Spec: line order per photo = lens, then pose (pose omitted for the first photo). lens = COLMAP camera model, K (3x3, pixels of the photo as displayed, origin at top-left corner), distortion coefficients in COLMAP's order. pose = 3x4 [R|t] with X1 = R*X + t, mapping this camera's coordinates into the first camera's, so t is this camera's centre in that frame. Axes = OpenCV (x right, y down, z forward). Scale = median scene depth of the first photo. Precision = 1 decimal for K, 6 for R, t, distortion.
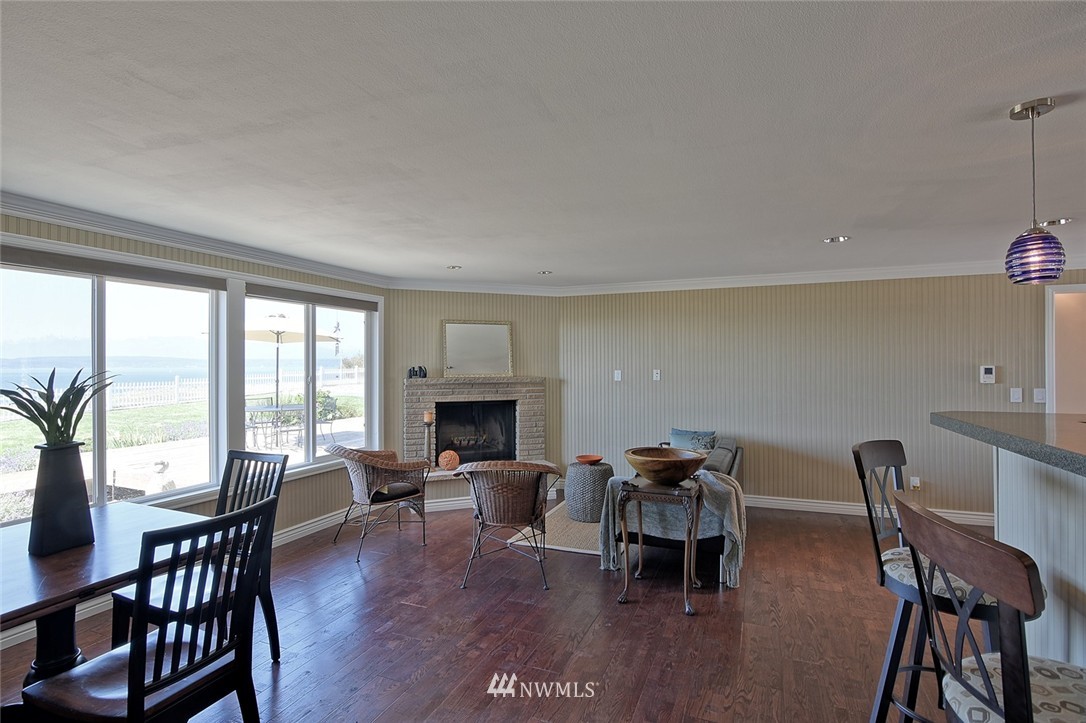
lens RADIAL K [[537.0, 0, 541.0], [0, 537.0, 361.6], [0, 0, 1]] dist [-0.039739, 0.014298]
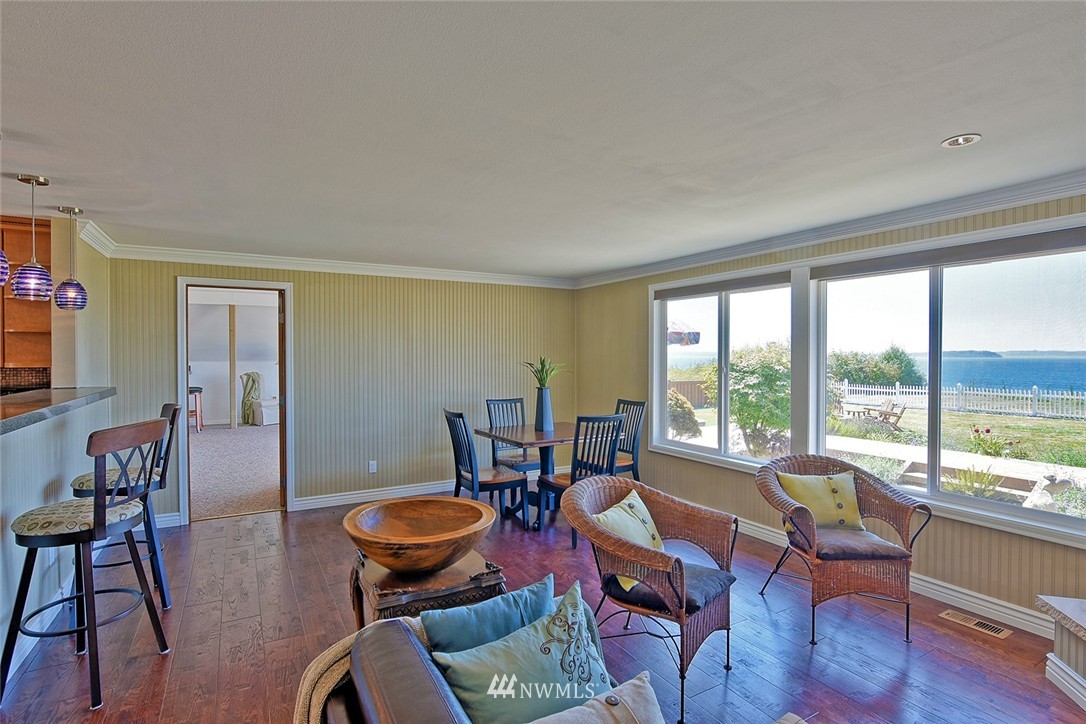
lens RADIAL K [[537.0, 0, 541.0], [0, 537.0, 362.1], [0, 0, 1]] dist [-0.039739, 0.014298]
pose [[-0.602061, 0.015749, -0.798295, 0.417093], [0.006701, 0.999870, 0.014672, 0.002003], [0.798422, 0.003484, -0.602088, 0.993103]]
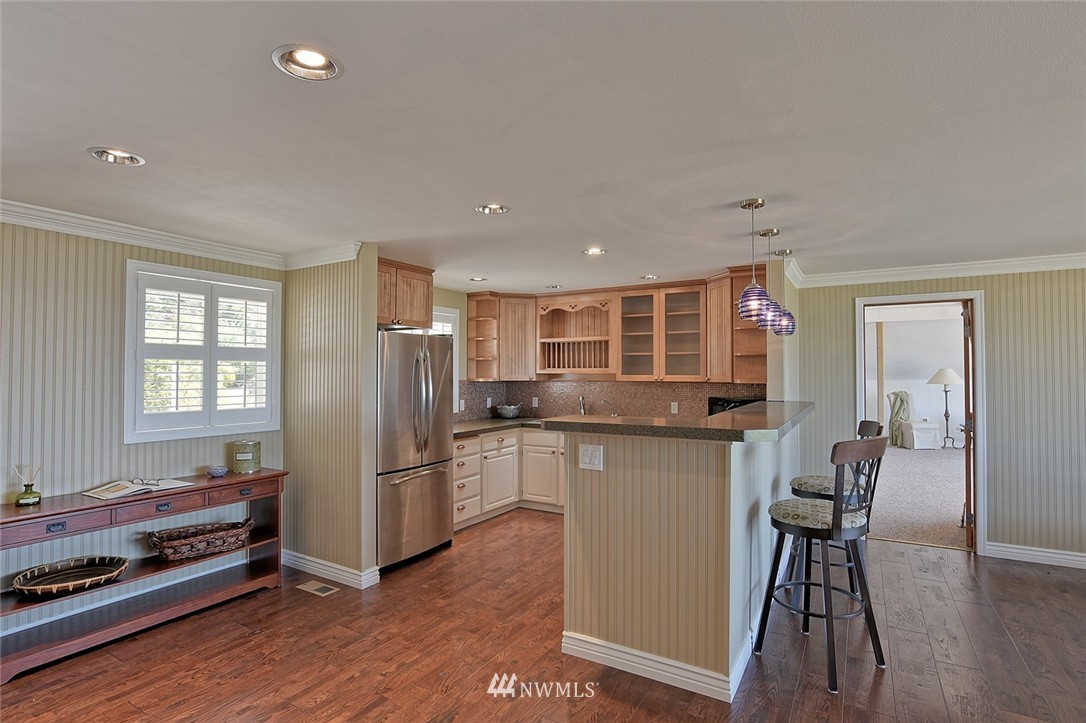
lens RADIAL K [[537.0, 0, 541.0], [0, 537.0, 361.6], [0, 0, 1]] dist [-0.039739, 0.014298]
pose [[-0.989871, 0.009241, 0.141672, 0.490983], [0.005414, 0.999610, -0.027380, 0.000840], [-0.141869, -0.026335, -0.989535, 0.962903]]
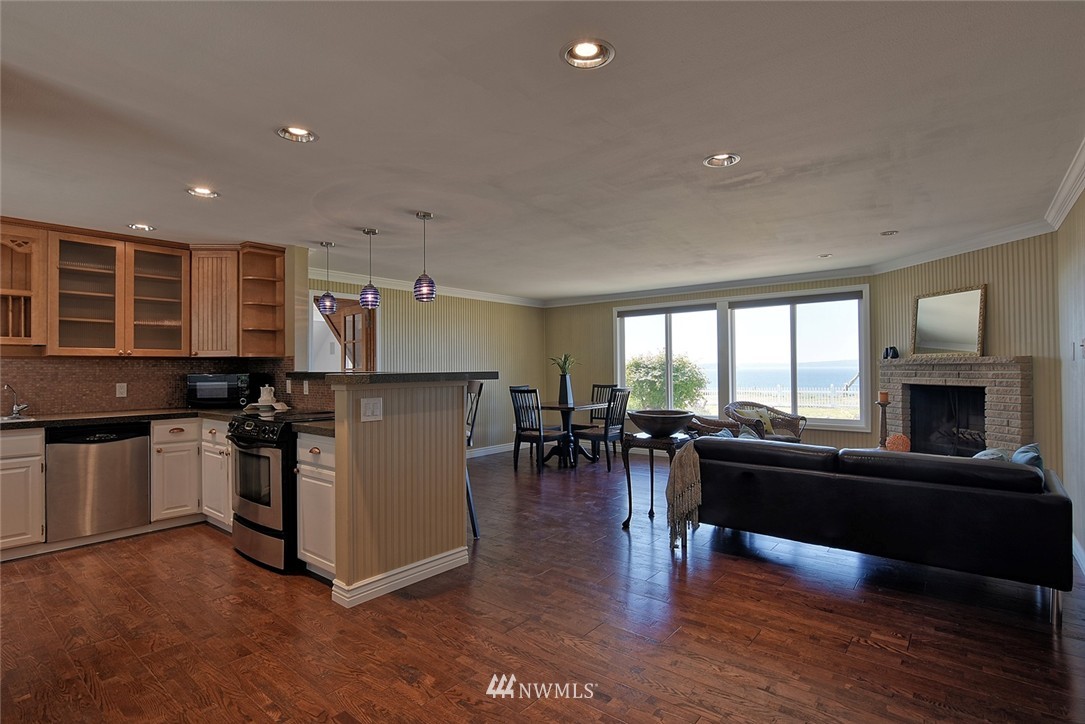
lens RADIAL K [[536.5, 0, 540.5], [0, 536.5, 362.1], [0, 0, 1]] dist [-0.039739, 0.014298]
pose [[-0.275891, -0.004097, -0.961180, 1.043547], [0.016312, 0.999827, -0.008944, 0.040694], [0.961051, -0.018146, -0.275776, 0.748122]]
